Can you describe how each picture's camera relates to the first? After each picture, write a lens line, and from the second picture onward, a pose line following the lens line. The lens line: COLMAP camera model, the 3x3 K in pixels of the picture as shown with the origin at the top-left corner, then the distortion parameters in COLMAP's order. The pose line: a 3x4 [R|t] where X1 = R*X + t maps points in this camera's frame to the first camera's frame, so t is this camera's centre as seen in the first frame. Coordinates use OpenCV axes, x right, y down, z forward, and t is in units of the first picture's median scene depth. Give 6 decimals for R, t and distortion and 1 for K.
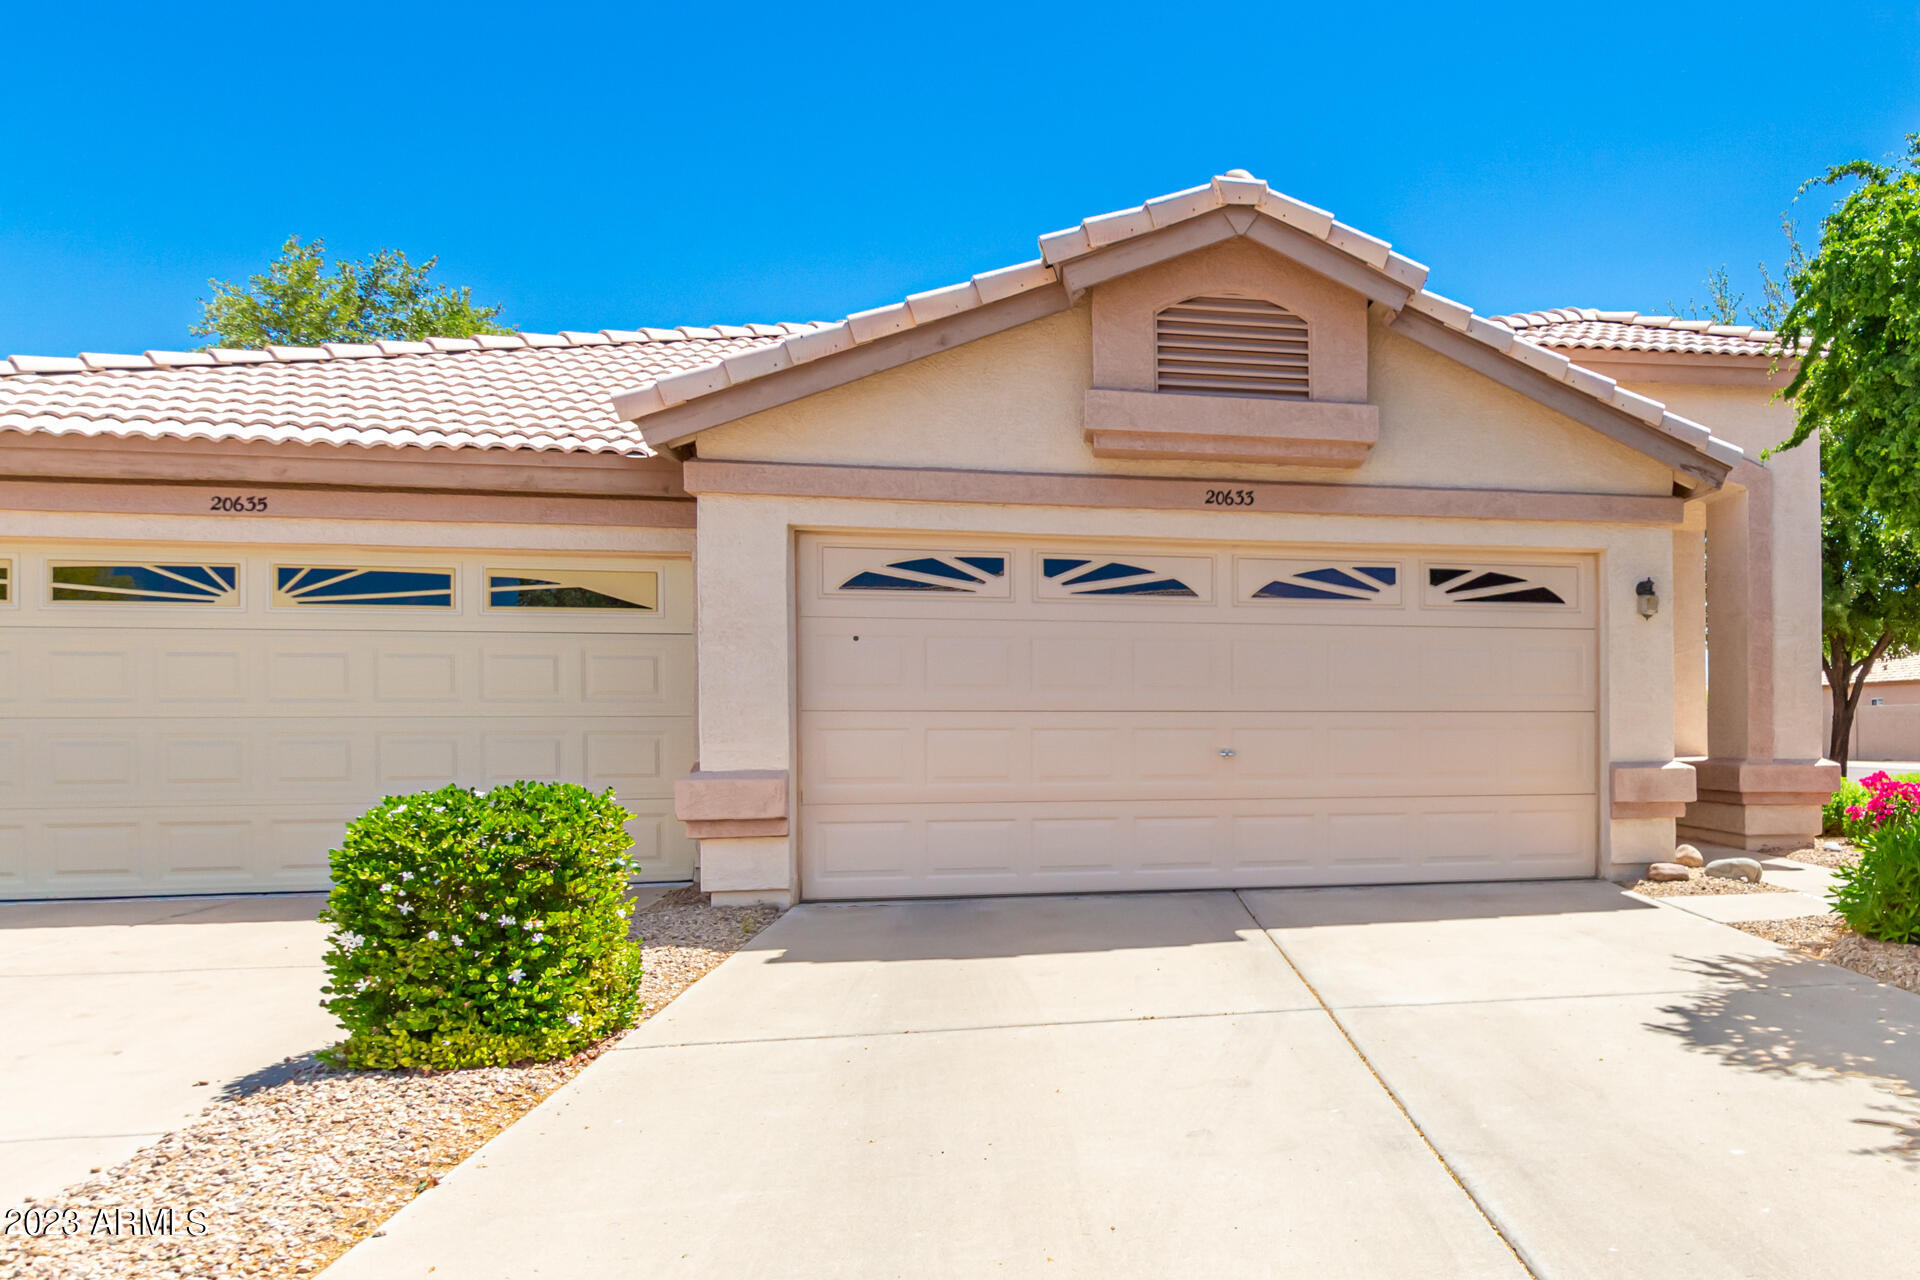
lens RADIAL K [[1369.5, 0, 960.9], [0, 1369.5, 724.9], [0, 0, 1]] dist [-0.001828, -0.001408]
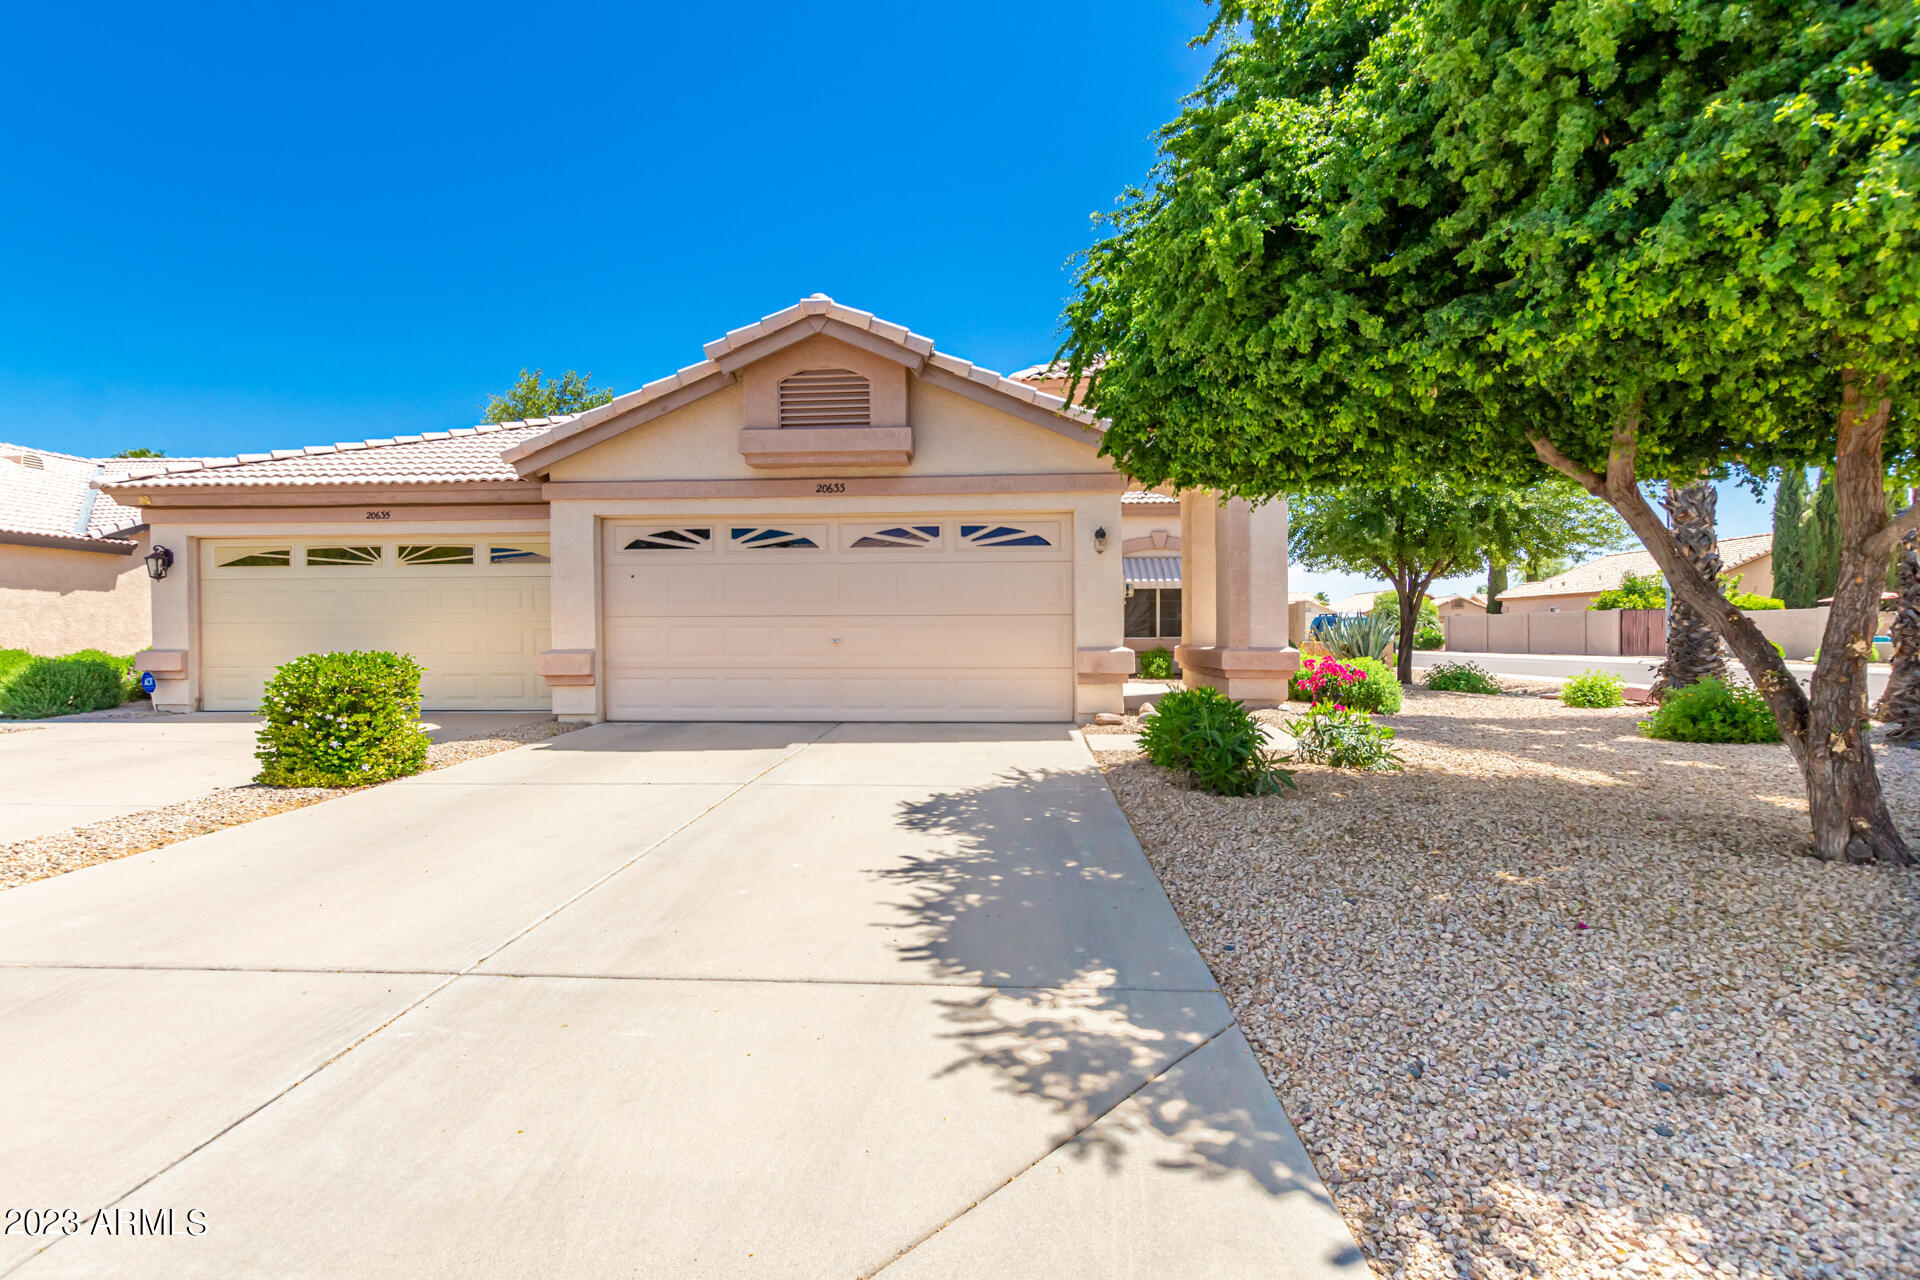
lens RADIAL K [[901.4, 0, 960.0], [0, 901.4, 640.0], [0, 0, 1]] dist [-0.001173, -0.000384]
pose [[0.957204, 0.000742, -0.289413, 0.677891], [-0.000022, 0.999997, 0.002489, 0.017465], [0.289414, -0.002376, 0.957201, -0.011027]]
